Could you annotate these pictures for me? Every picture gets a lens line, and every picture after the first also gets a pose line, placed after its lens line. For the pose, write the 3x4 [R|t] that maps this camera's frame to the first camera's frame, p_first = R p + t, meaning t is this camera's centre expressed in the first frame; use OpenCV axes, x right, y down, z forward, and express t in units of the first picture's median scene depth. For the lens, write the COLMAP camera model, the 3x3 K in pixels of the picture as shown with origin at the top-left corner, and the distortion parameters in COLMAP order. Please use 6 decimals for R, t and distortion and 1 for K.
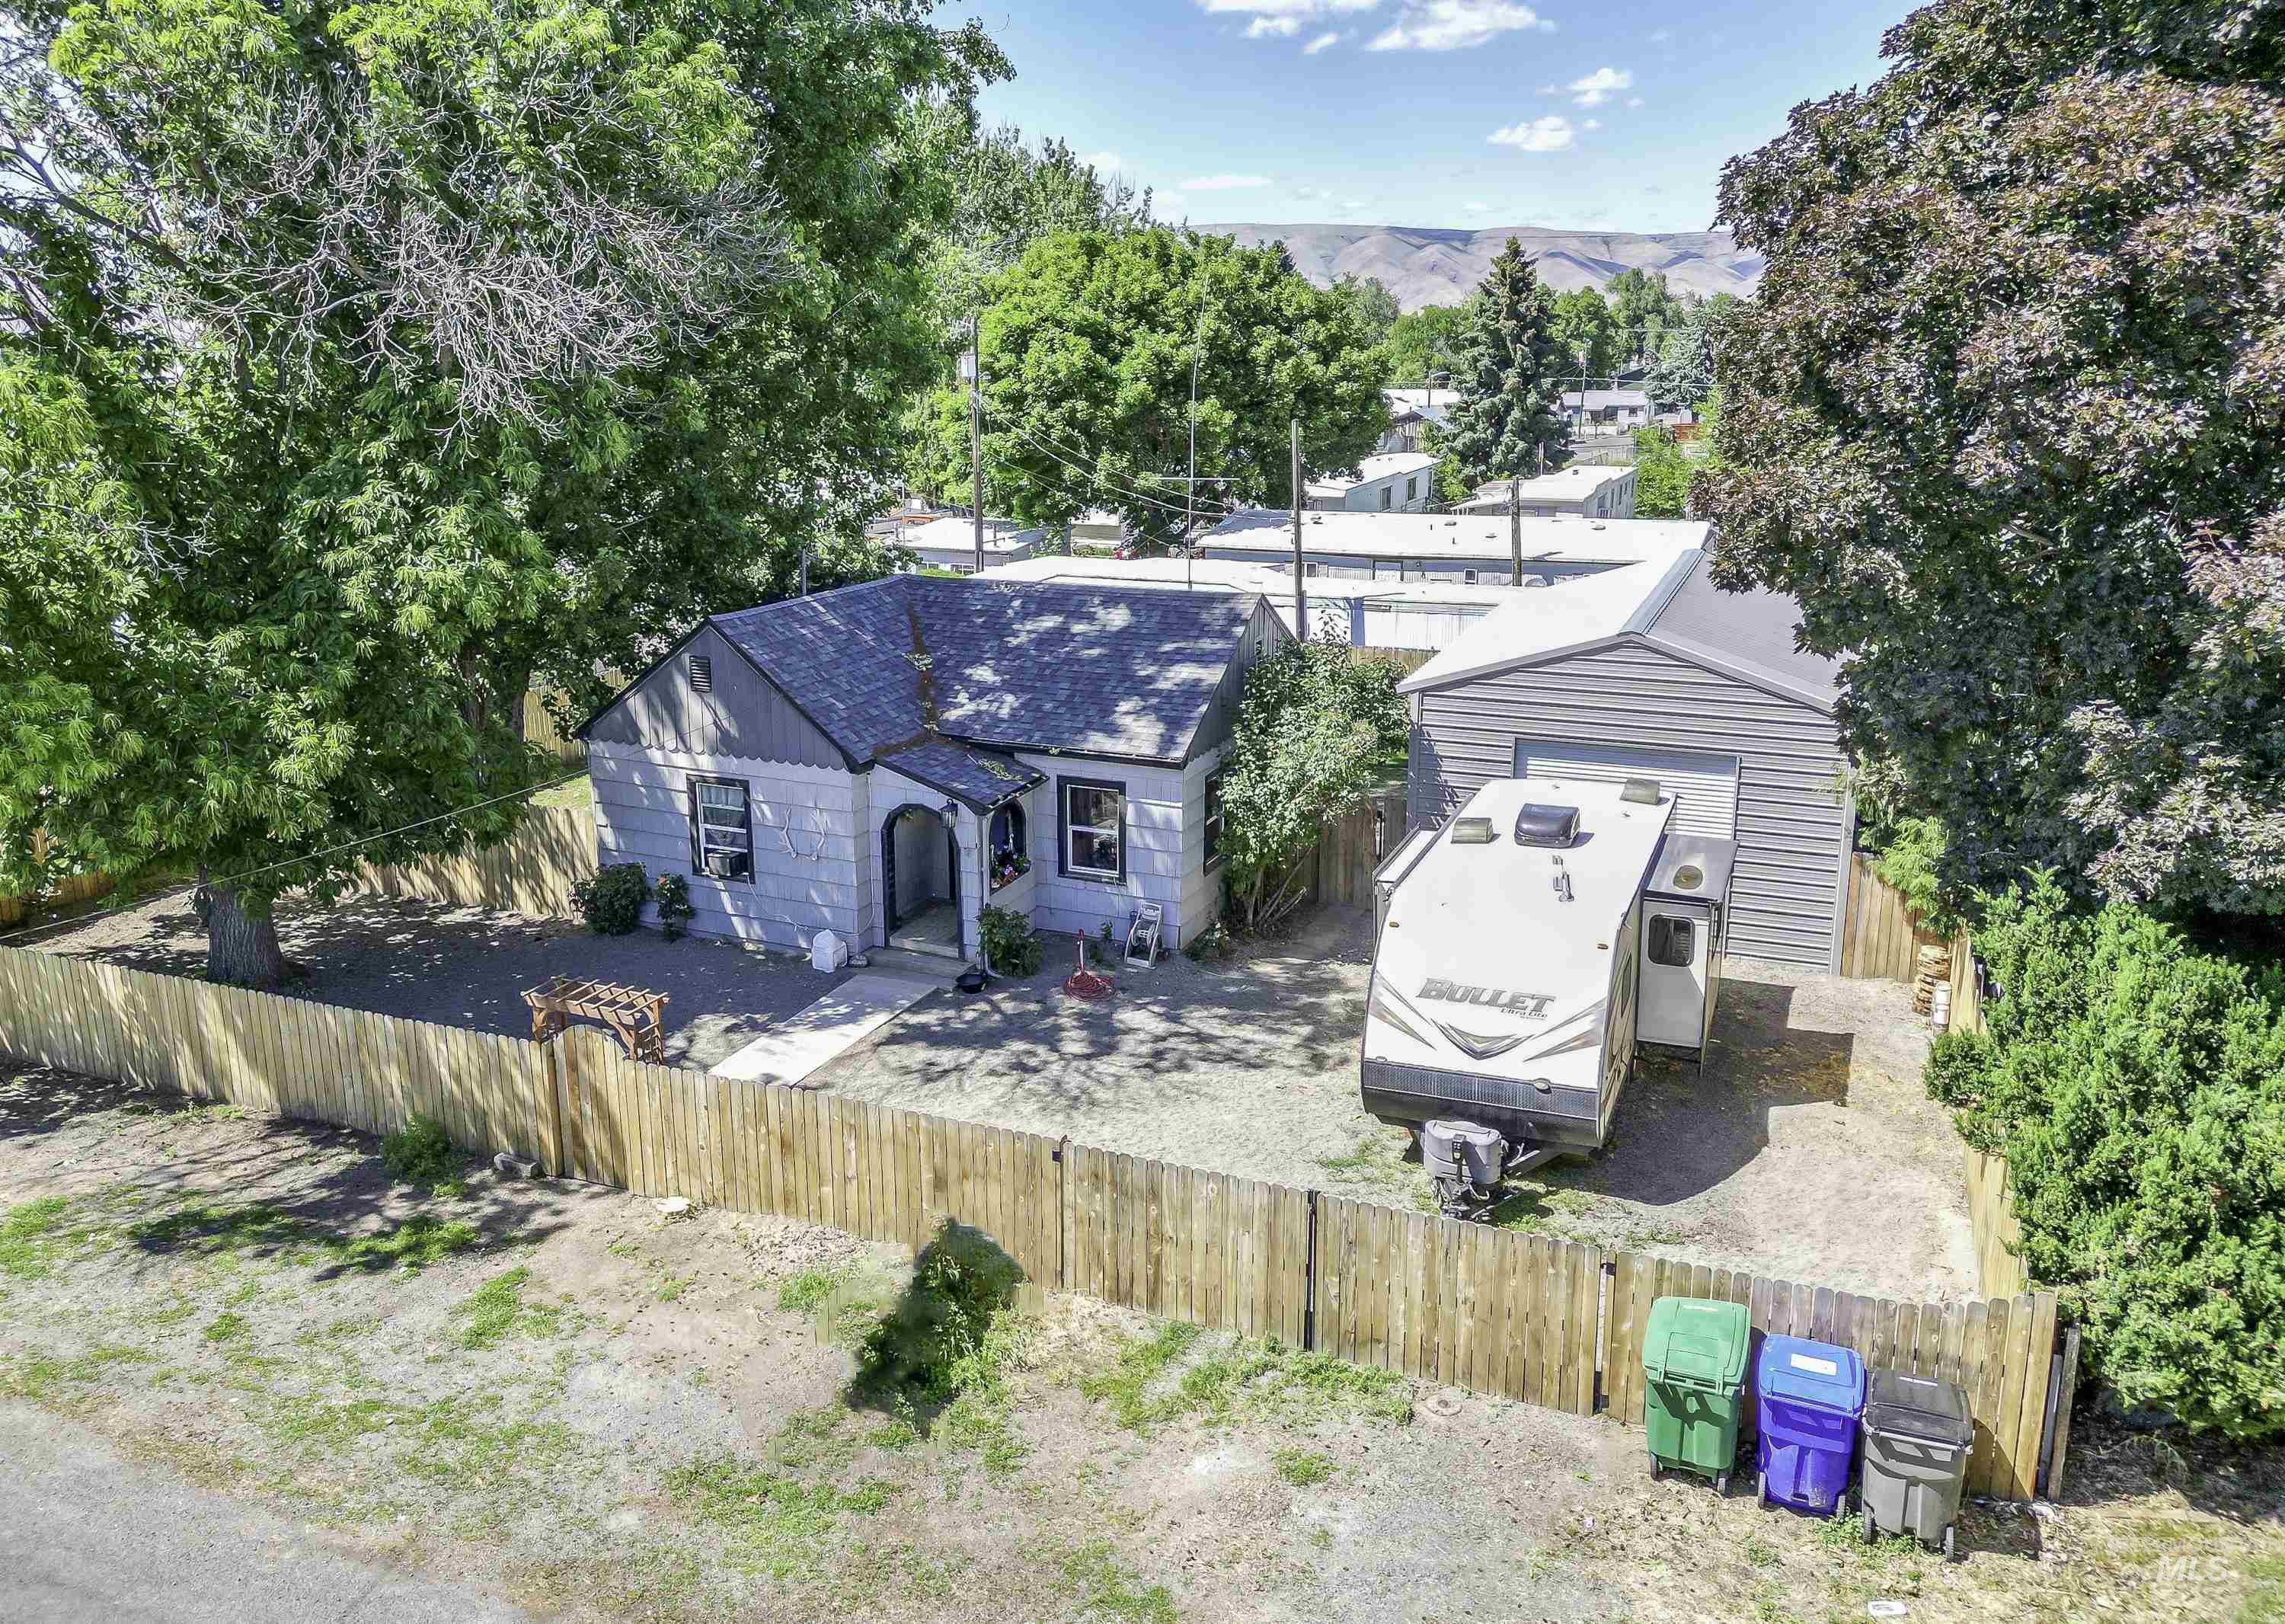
lens RADIAL K [[1742.2, 0, 1115.2], [0, 1742.2, 789.4], [0, 0, 1]] dist [0.071543, -0.004818]
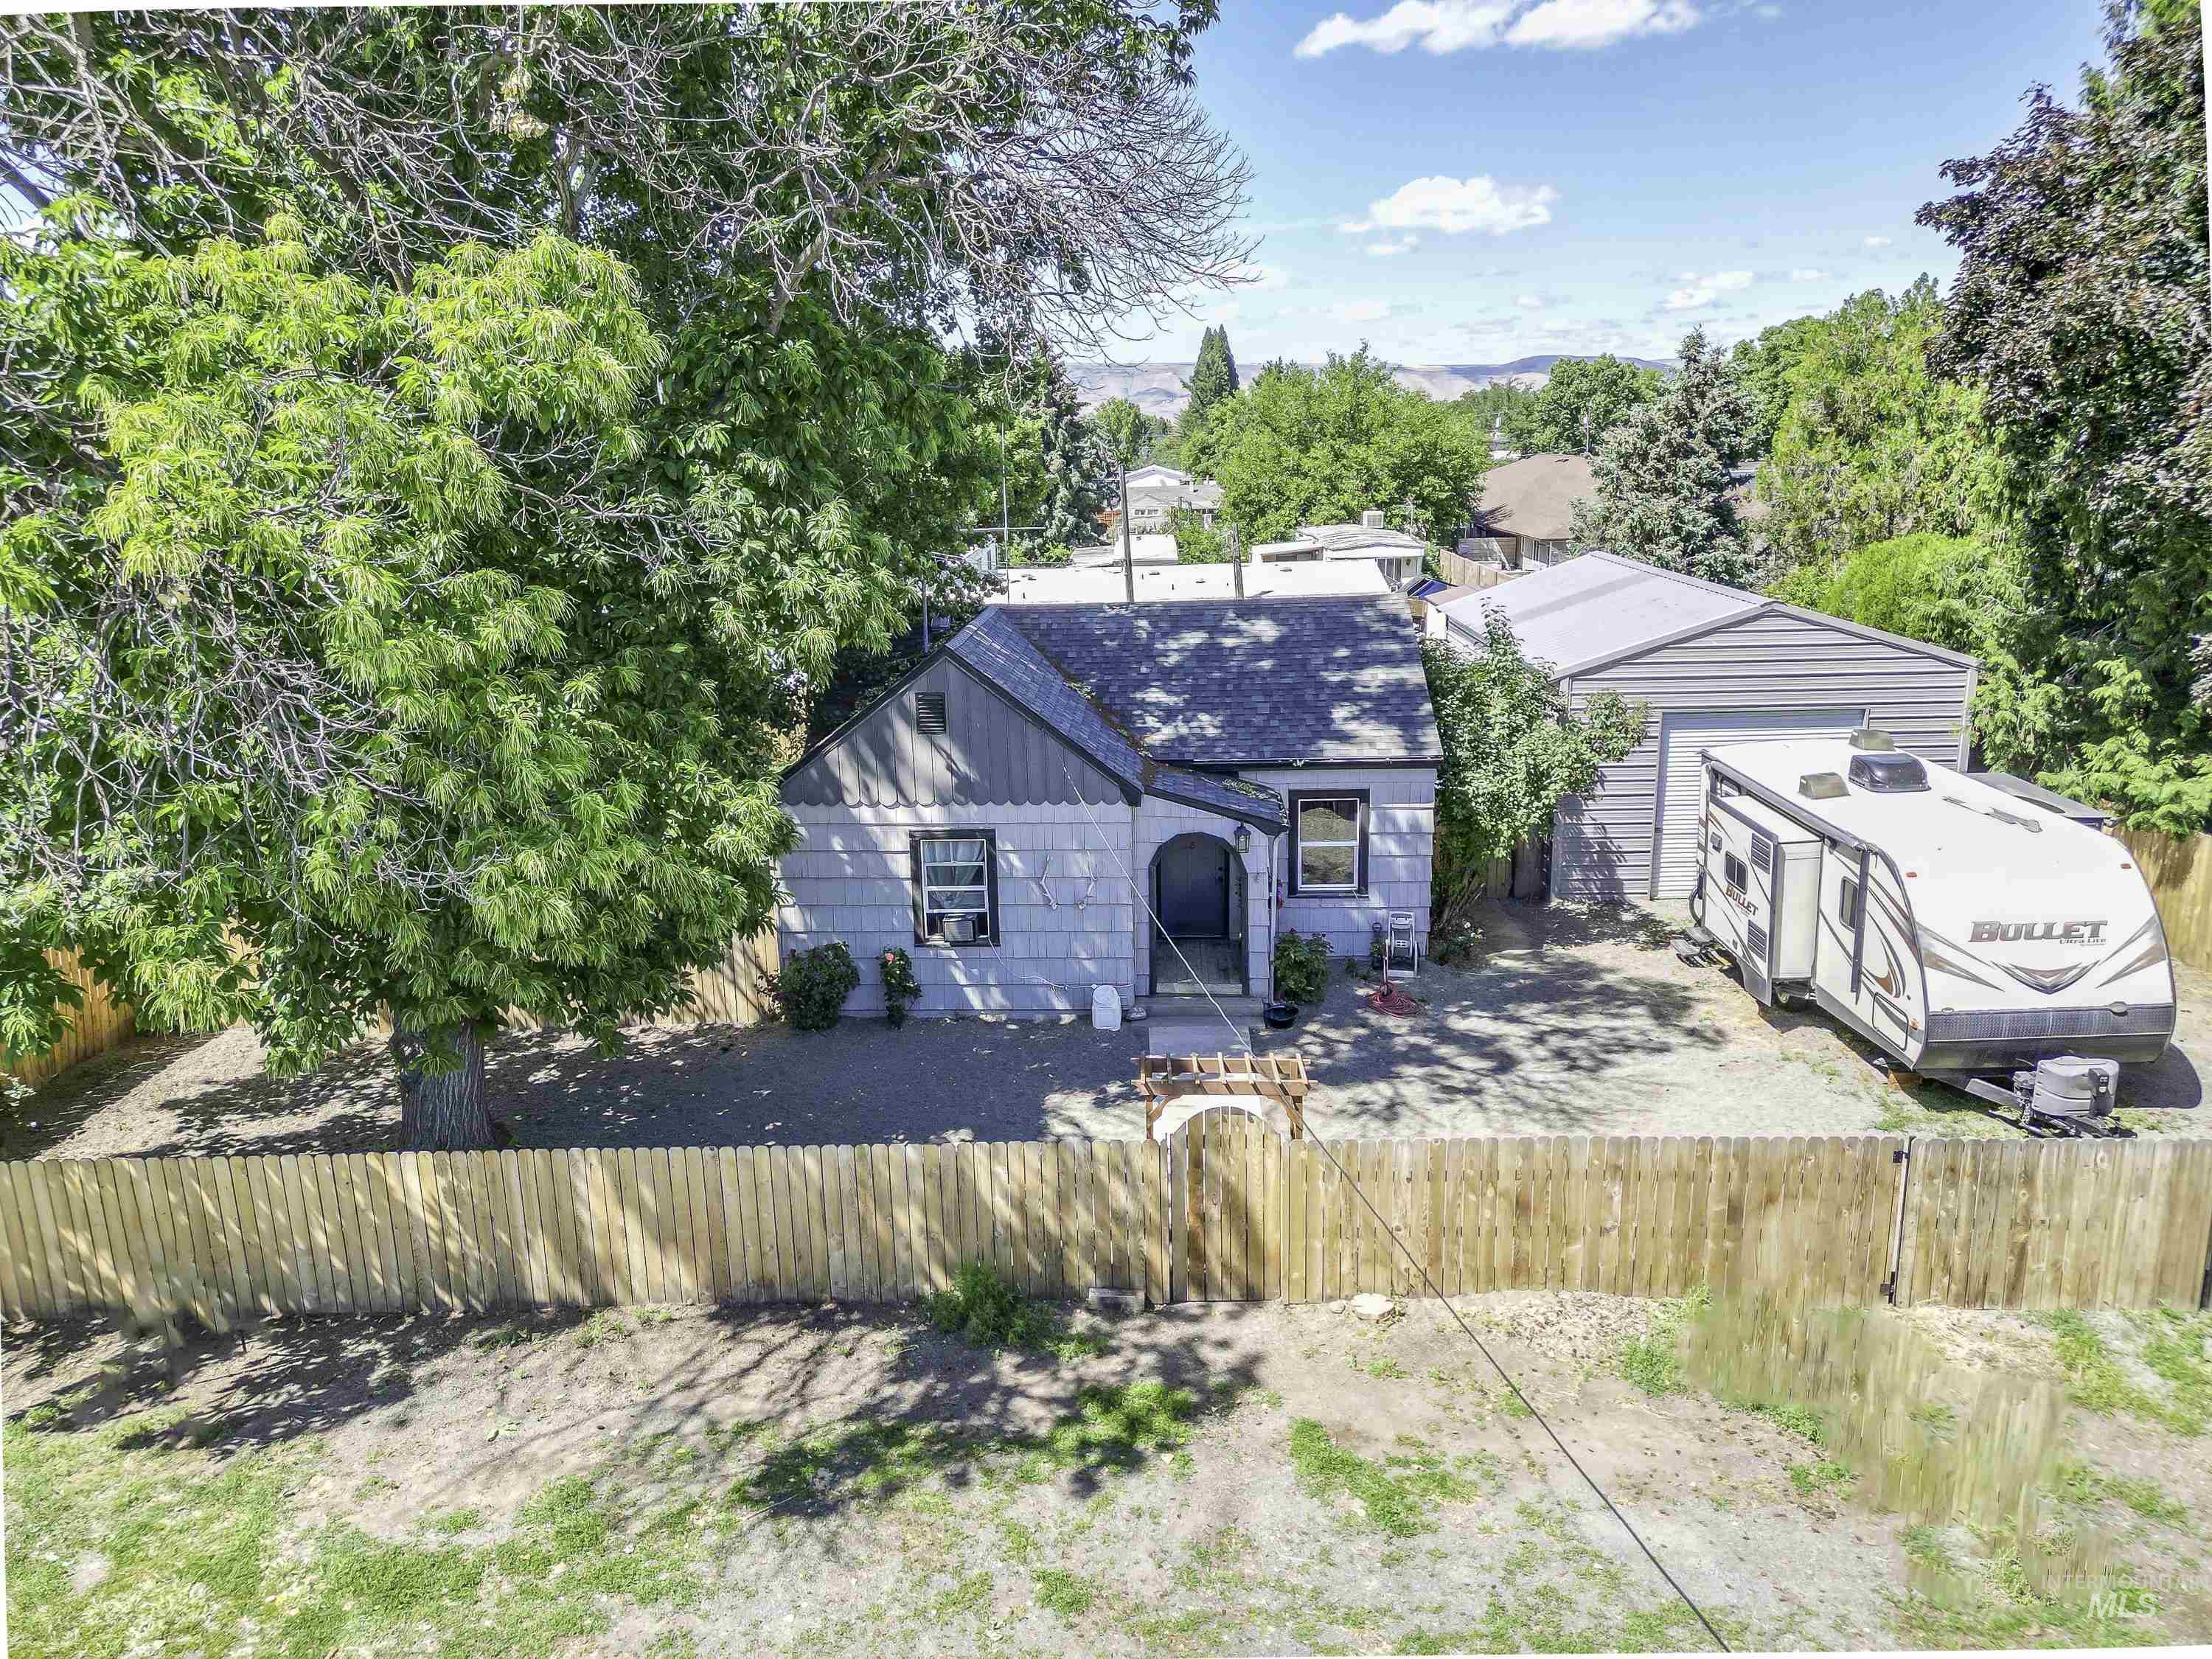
lens RADIAL K [[1541.9, 0, 1107.5], [0, 1541.9, 834.4], [0, 0, 1]] dist [0.081763, -0.052218]
pose [[0.929282, -0.108504, 0.353075, -0.392609], [0.112983, 0.993565, 0.007967, -0.001980], [-0.351668, 0.032488, 0.935561, 0.230369]]
